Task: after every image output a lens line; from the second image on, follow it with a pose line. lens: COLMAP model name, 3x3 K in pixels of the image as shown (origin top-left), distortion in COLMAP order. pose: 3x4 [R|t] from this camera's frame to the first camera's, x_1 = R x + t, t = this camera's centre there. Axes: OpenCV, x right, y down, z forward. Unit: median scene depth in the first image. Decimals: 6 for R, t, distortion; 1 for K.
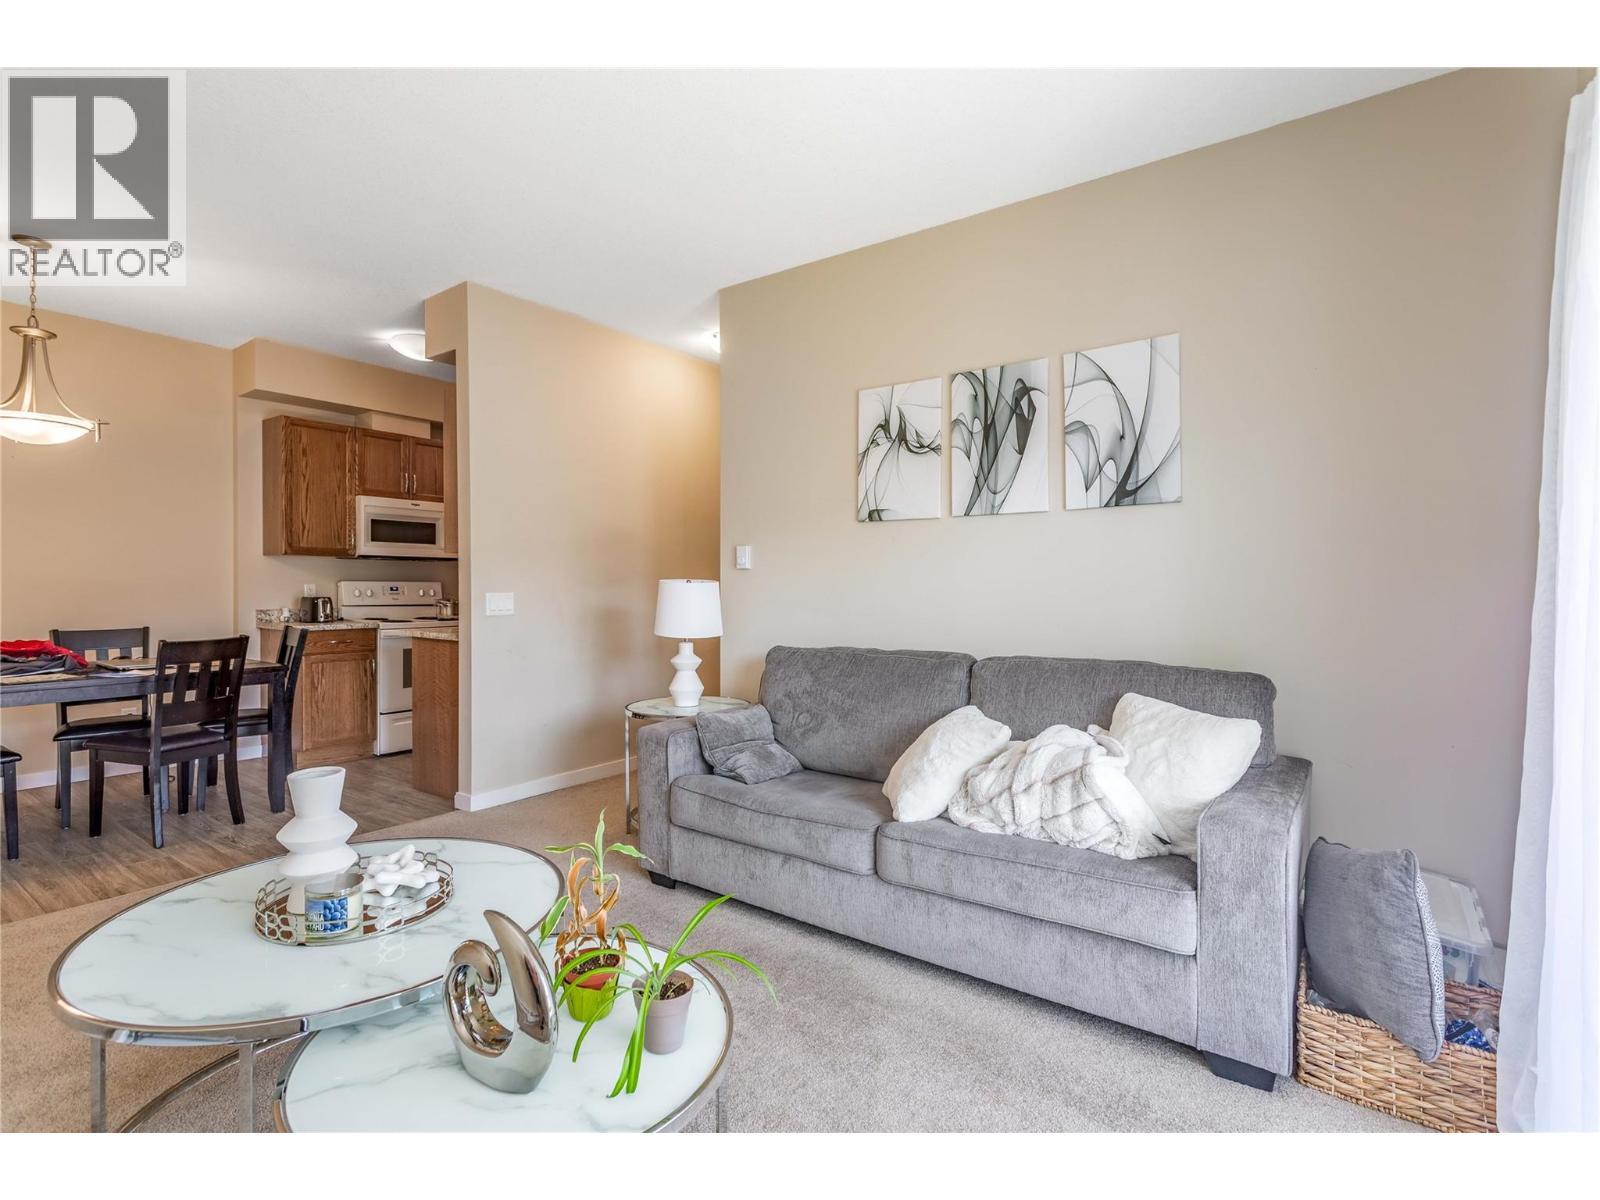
lens RADIAL K [[778.1, 0, 799.4], [0, 778.1, 607.3], [0, 0, 1]] dist [0.001185, 0.003634]
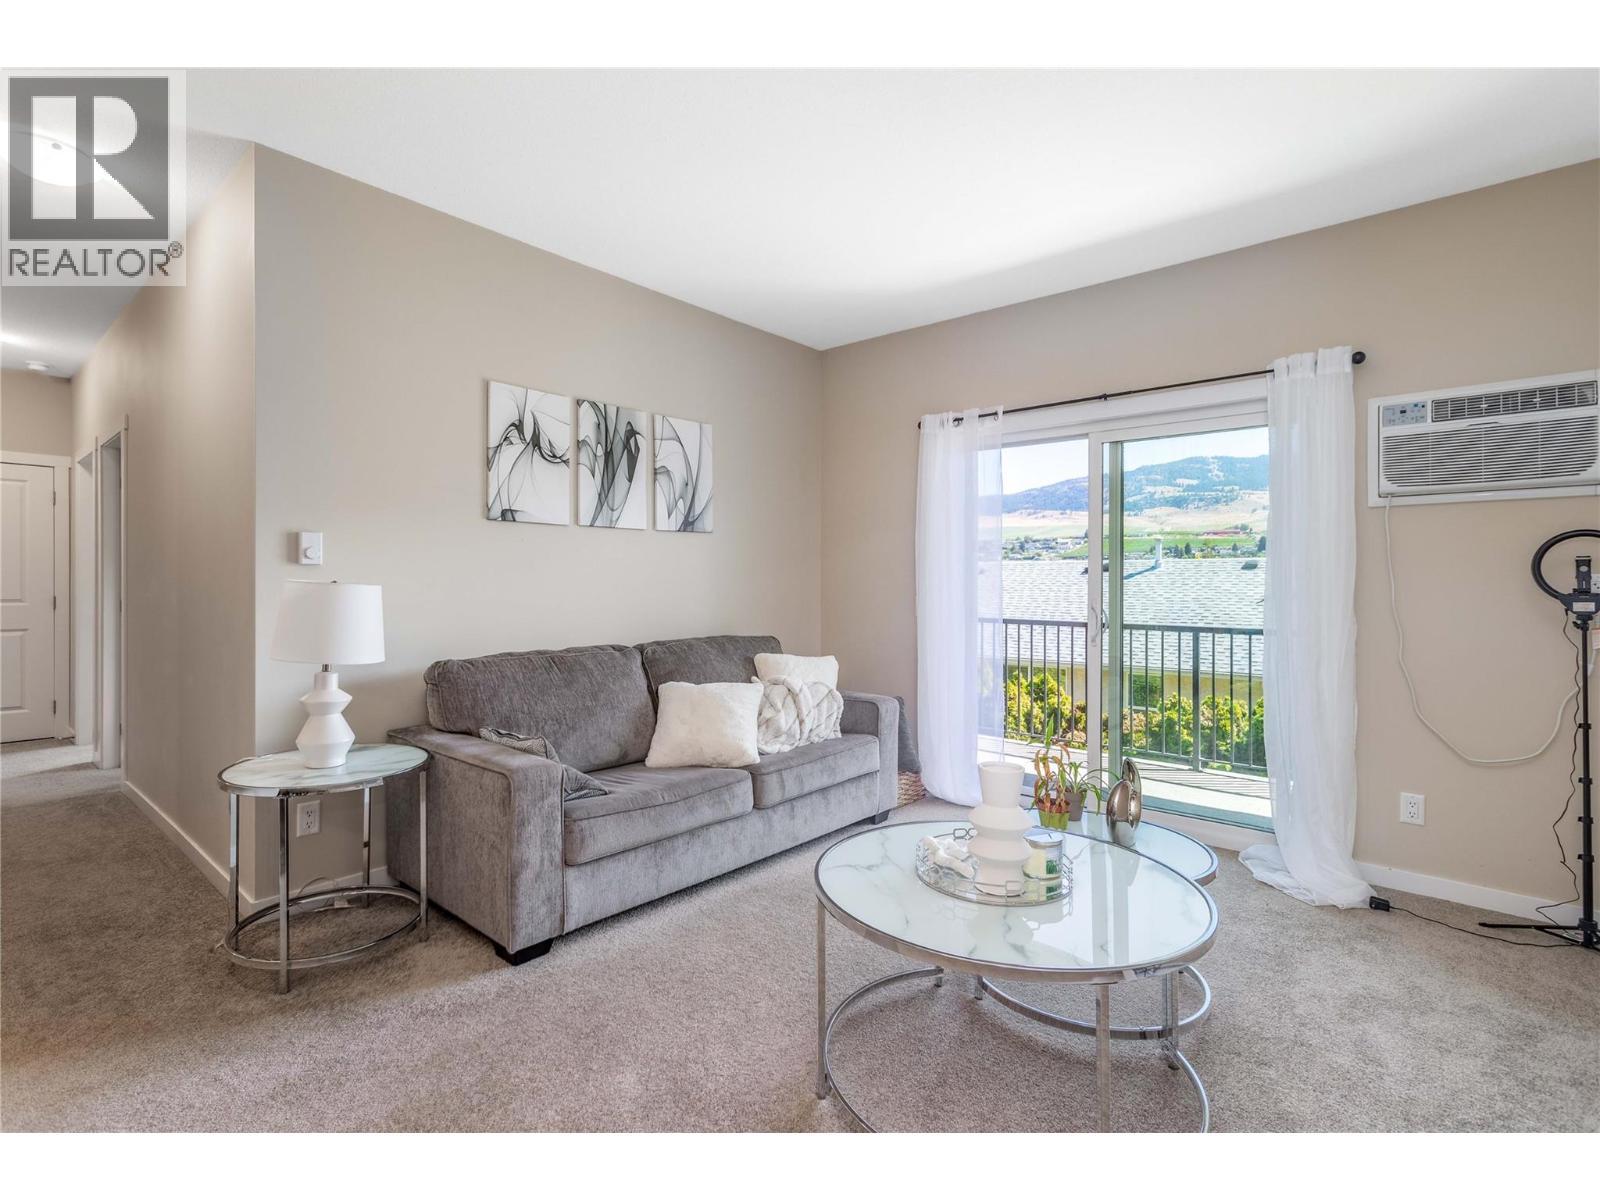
lens RADIAL K [[778.1, 0, 799.2], [0, 778.1, 583.1], [0, 0, 1]] dist [0.001185, 0.003634]
pose [[0.079752, -0.009204, 0.996772, -0.914964], [0.017235, 0.999821, 0.007854, -0.038067], [-0.996666, 0.016553, 0.079896, 0.611376]]
